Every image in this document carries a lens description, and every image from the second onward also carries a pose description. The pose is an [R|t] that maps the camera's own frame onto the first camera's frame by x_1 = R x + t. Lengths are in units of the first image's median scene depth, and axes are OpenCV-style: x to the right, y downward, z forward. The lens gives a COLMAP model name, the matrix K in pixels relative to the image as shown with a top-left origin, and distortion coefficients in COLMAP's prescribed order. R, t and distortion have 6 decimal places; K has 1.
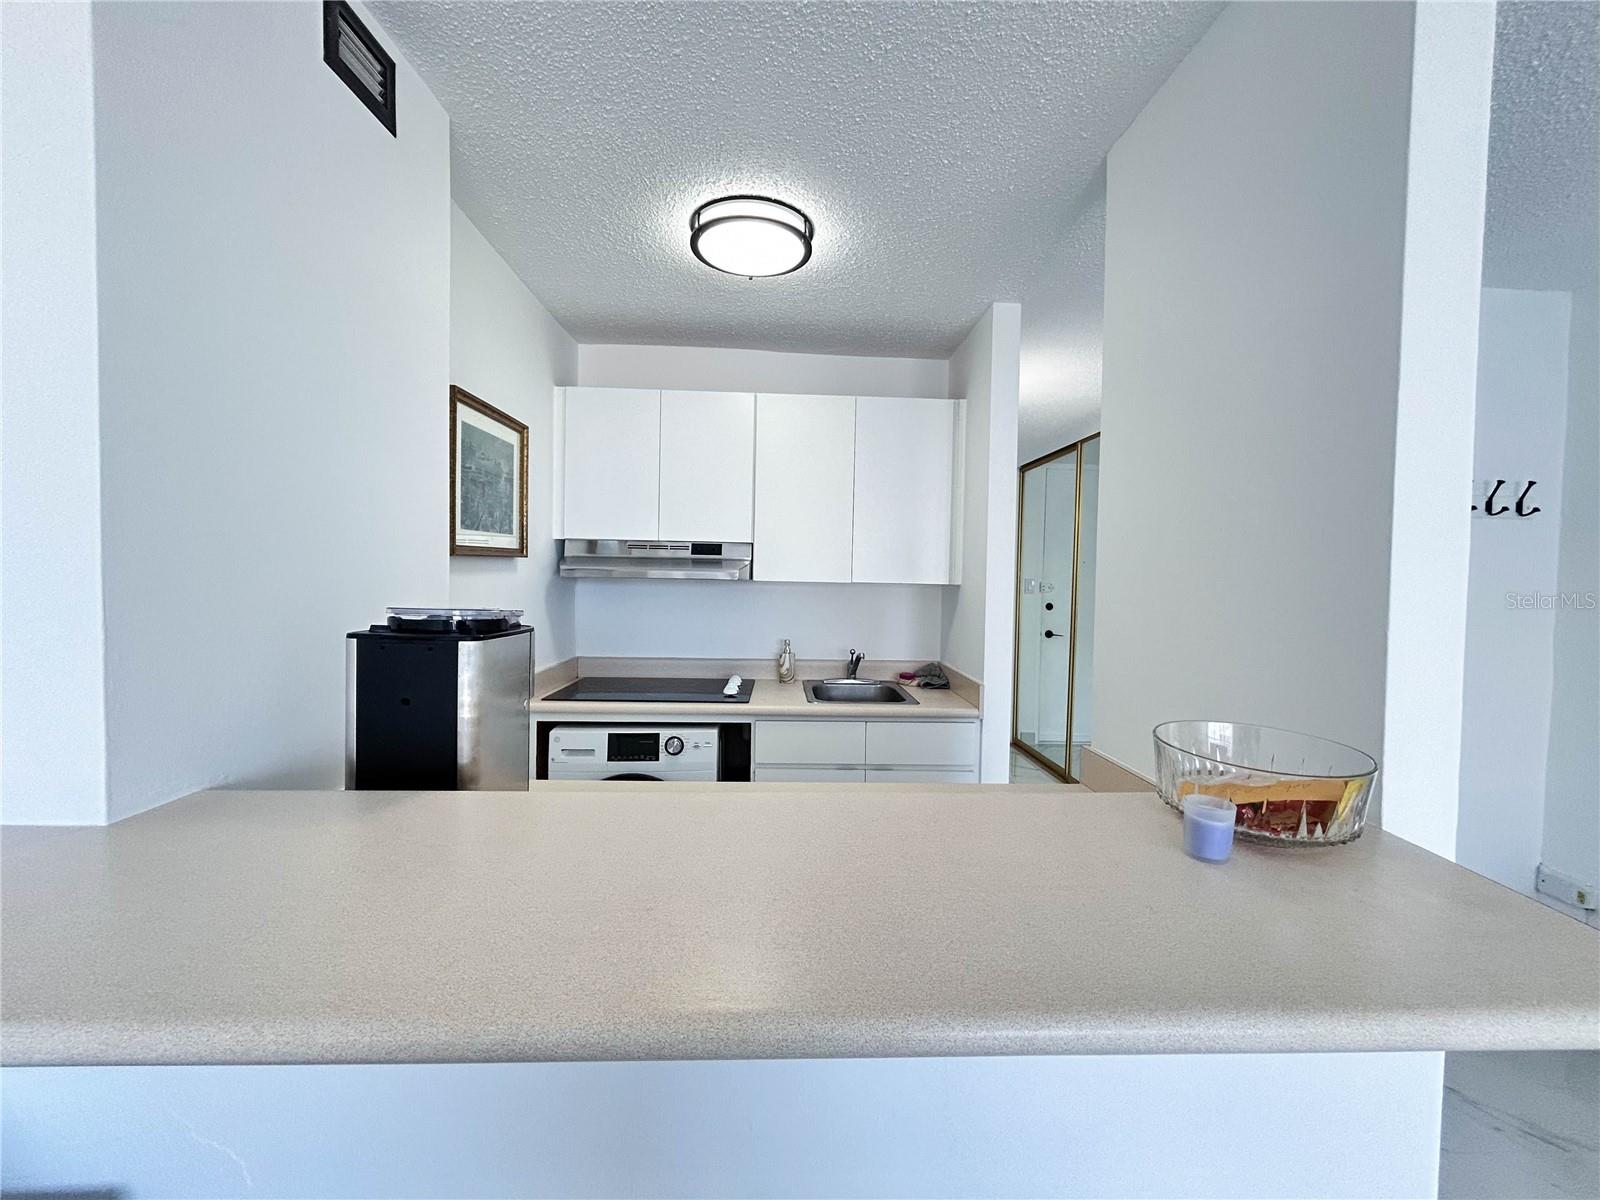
lens RADIAL K [[645.4, 0, 801.7], [0, 645.4, 594.3], [0, 0, 1]] dist [-0.000733, -0.000176]
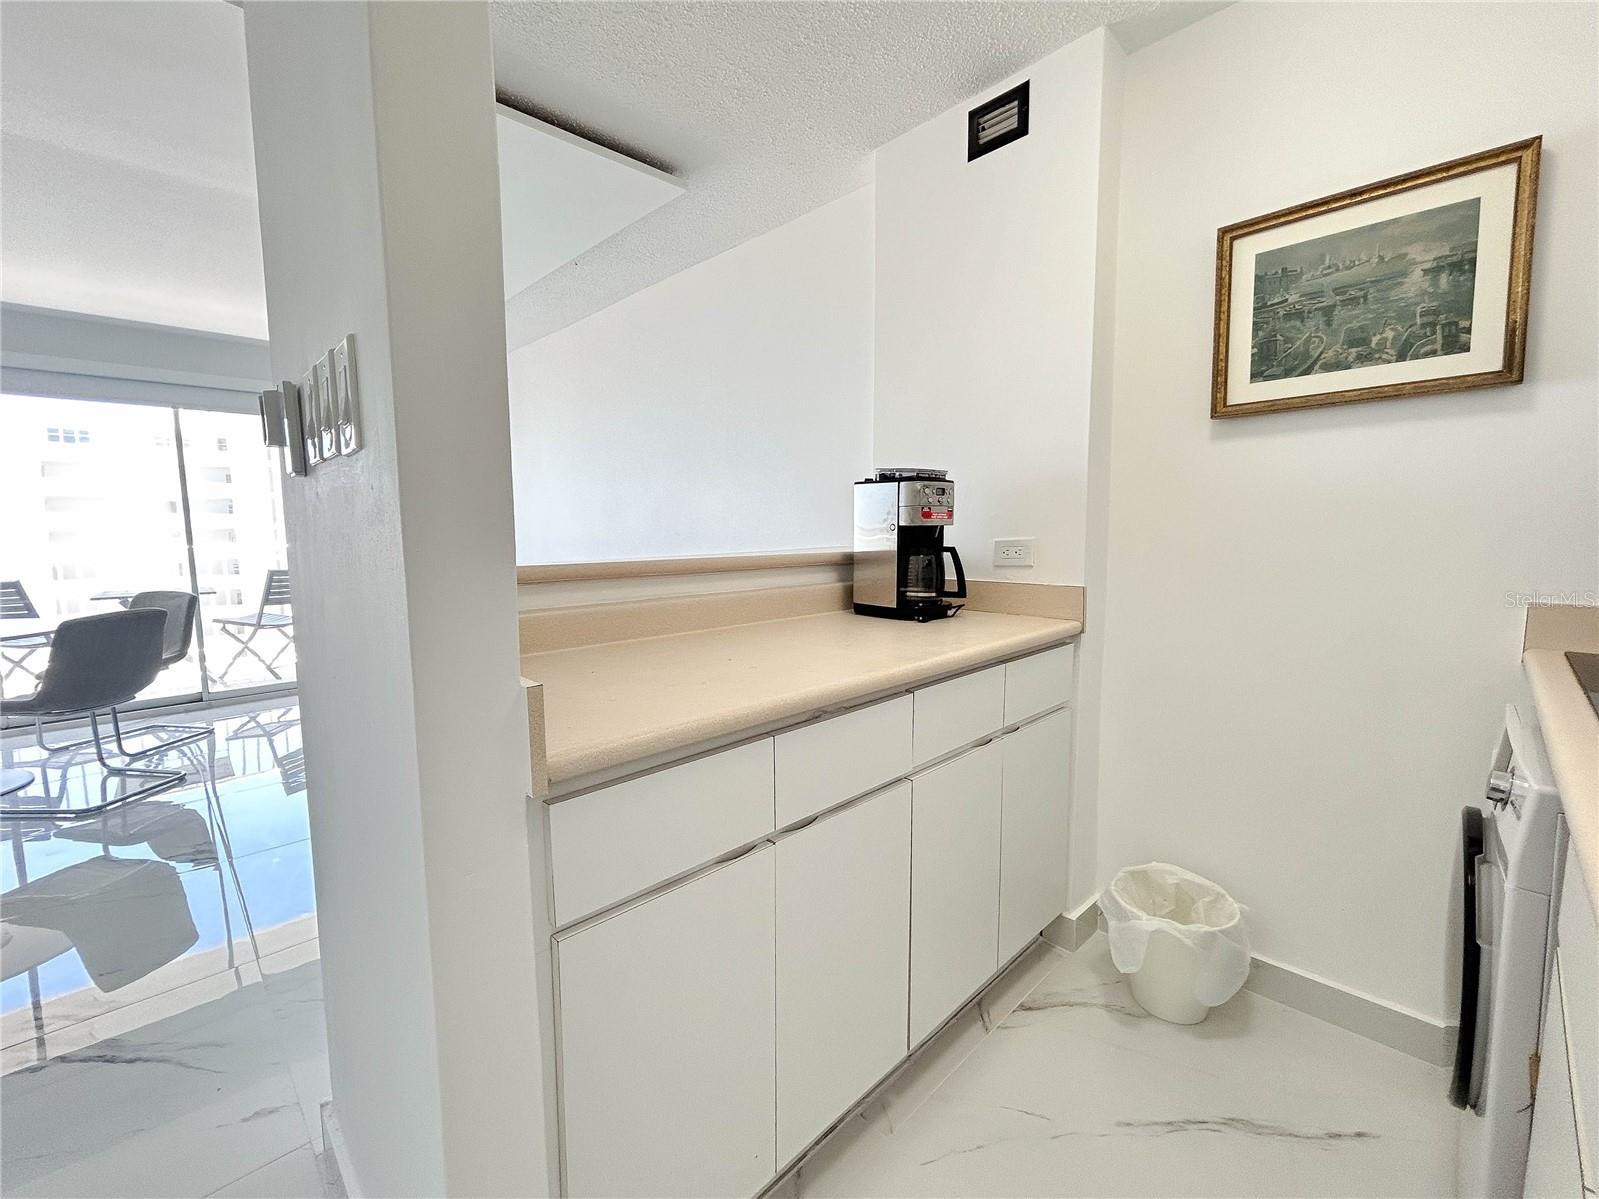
lens RADIAL K [[669.6, 0, 803.9], [0, 669.6, 594.0], [0, 0, 1]] dist [0.001308, -0.000169]
pose [[-0.735971, 0.051786, -0.675029, 0.435287], [-0.030298, 0.993552, 0.109255, 0.080946], [0.676334, 0.100860, -0.729657, 1.036188]]
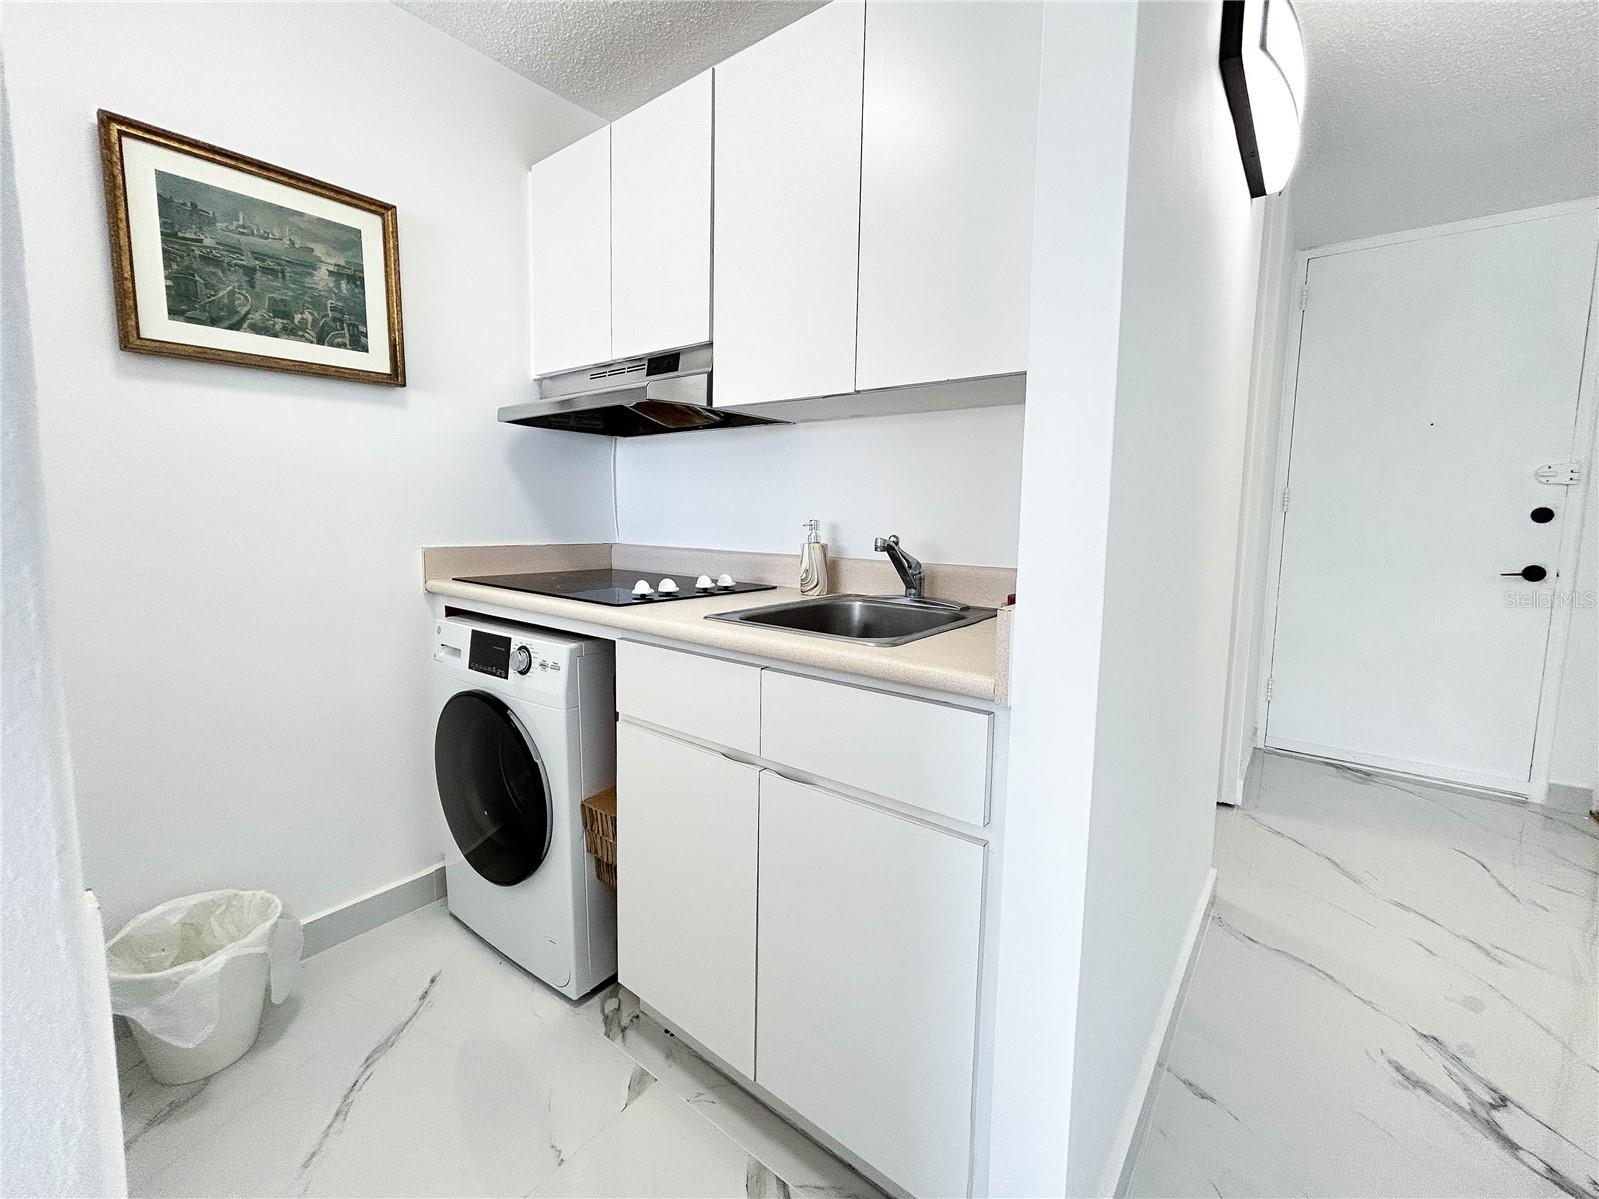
lens RADIAL K [[657.9, 0, 807.8], [0, 657.9, 579.1], [0, 0, 1]] dist [-0.004287, -0.000241]
pose [[0.769023, 0.057869, -0.636596, 0.448305], [-0.021994, 0.997699, 0.064126, 0.110135], [0.638843, -0.035313, 0.768526, 0.710769]]
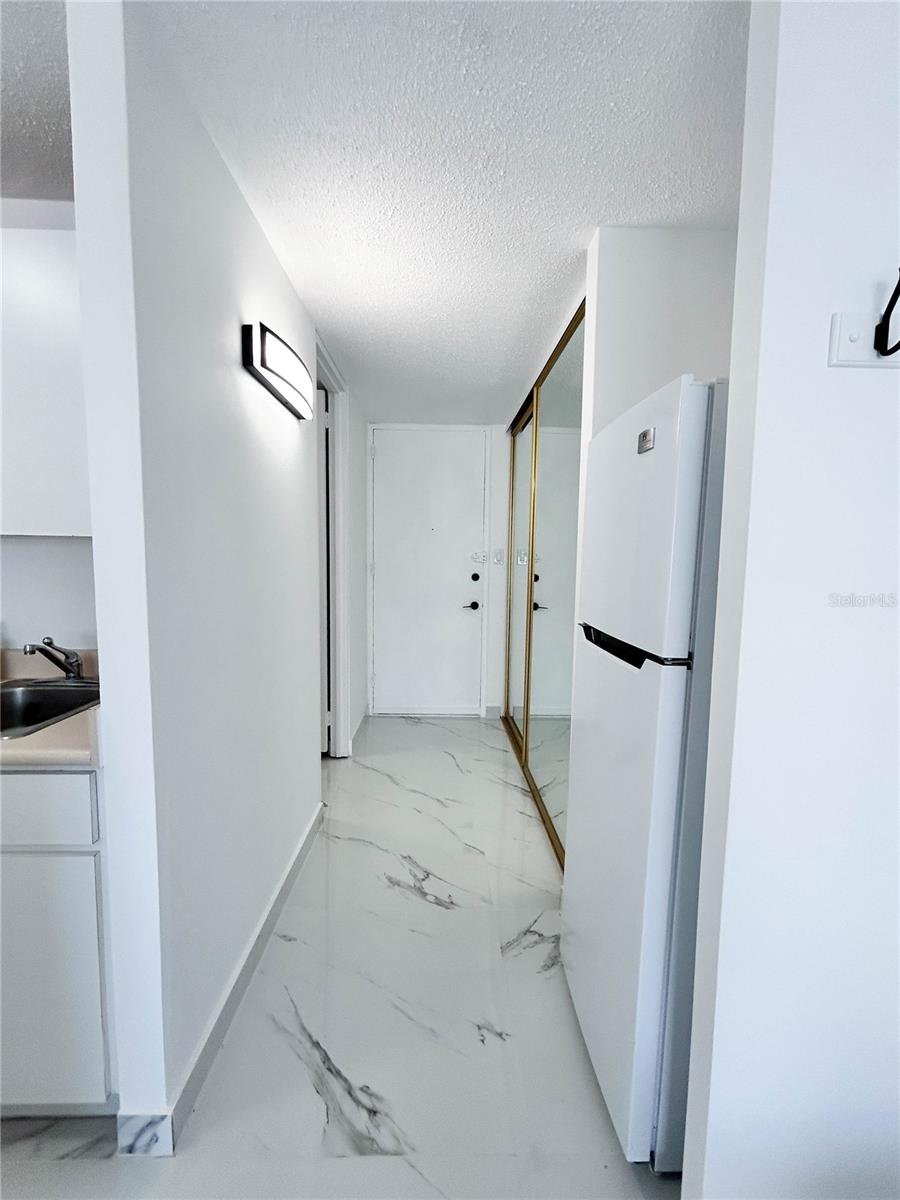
lens RADIAL K [[502.5, 0, 450.0], [0, 502.5, 600.0], [0, 0, 1]] dist [0.001308, -0.000169]
pose [[0.999949, -0.003576, -0.009407, 0.630107], [0.004084, 0.998499, 0.054609, 0.025589], [0.009198, -0.054645, 0.998464, 0.613550]]
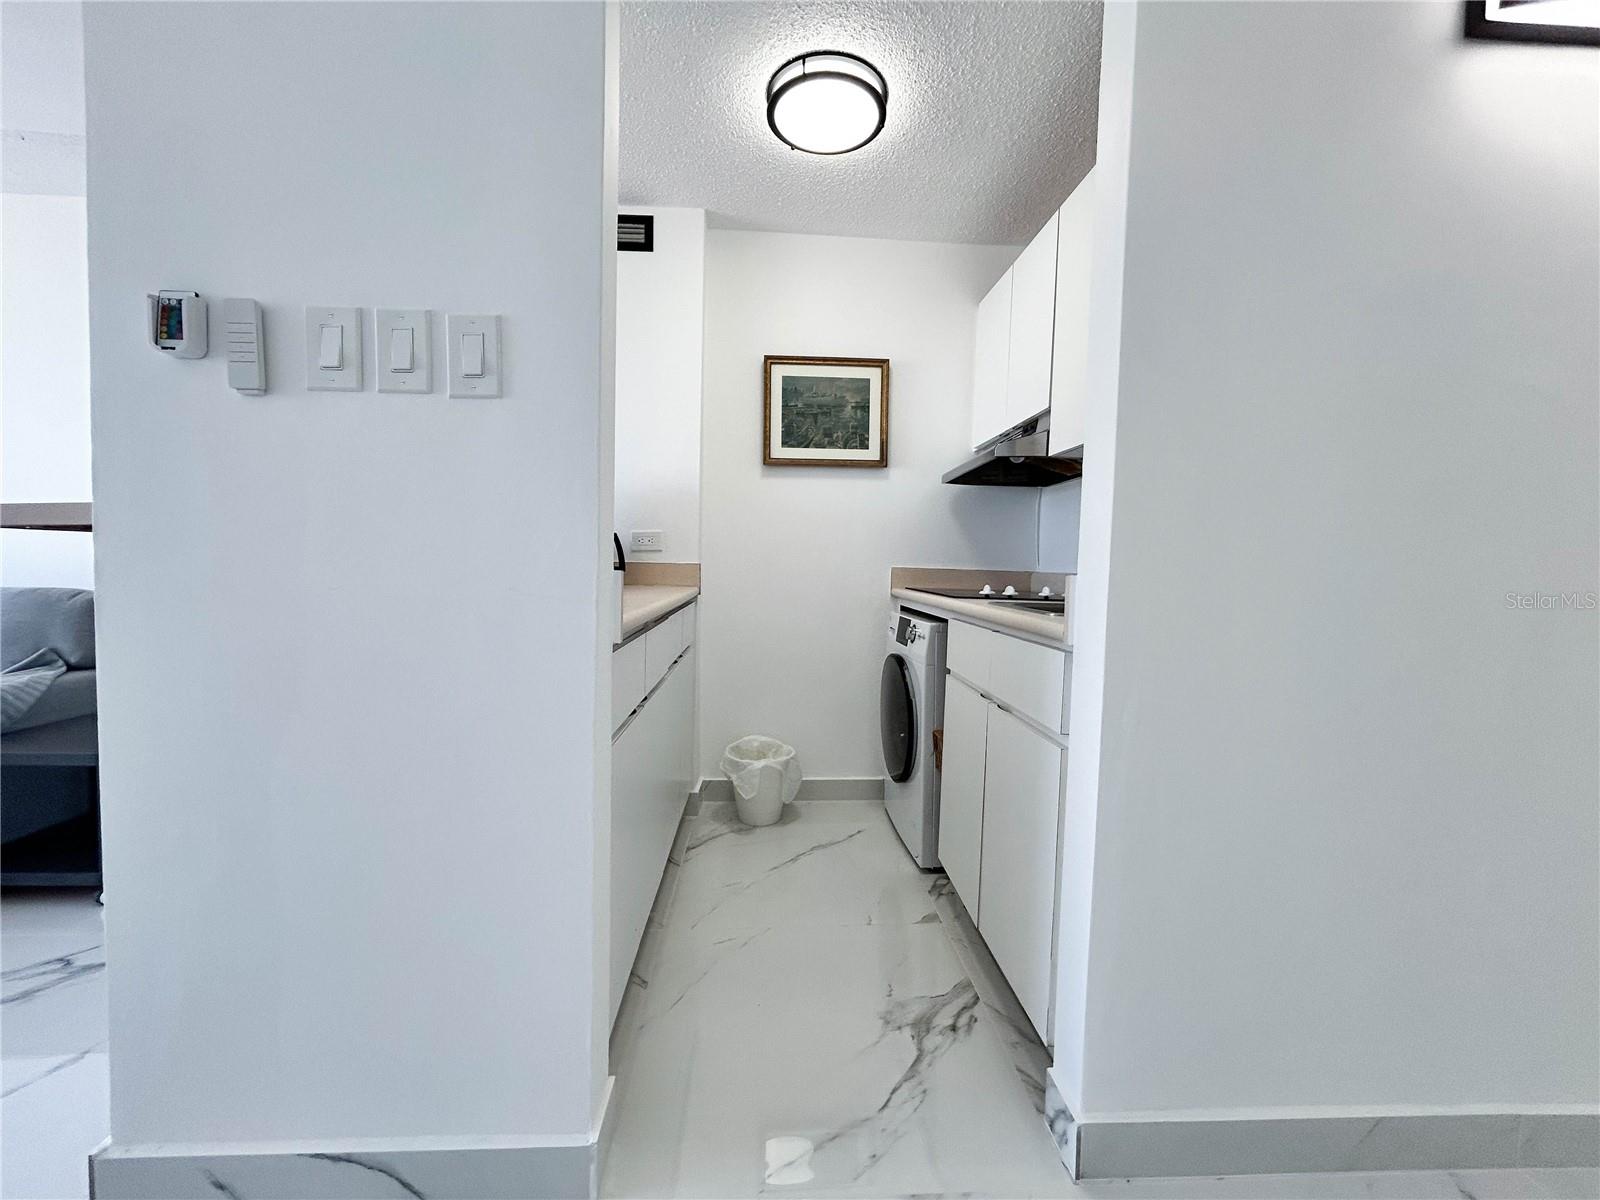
lens RADIAL K [[645.4, 0, 801.7], [0, 645.4, 594.3], [0, 0, 1]] dist [-0.000733, -0.000176]
pose [[0.019933, 0.031719, -0.999298, 0.817284], [-0.057051, 0.997904, 0.030536, 0.158744], [0.998172, 0.056402, 0.021701, 0.837105]]
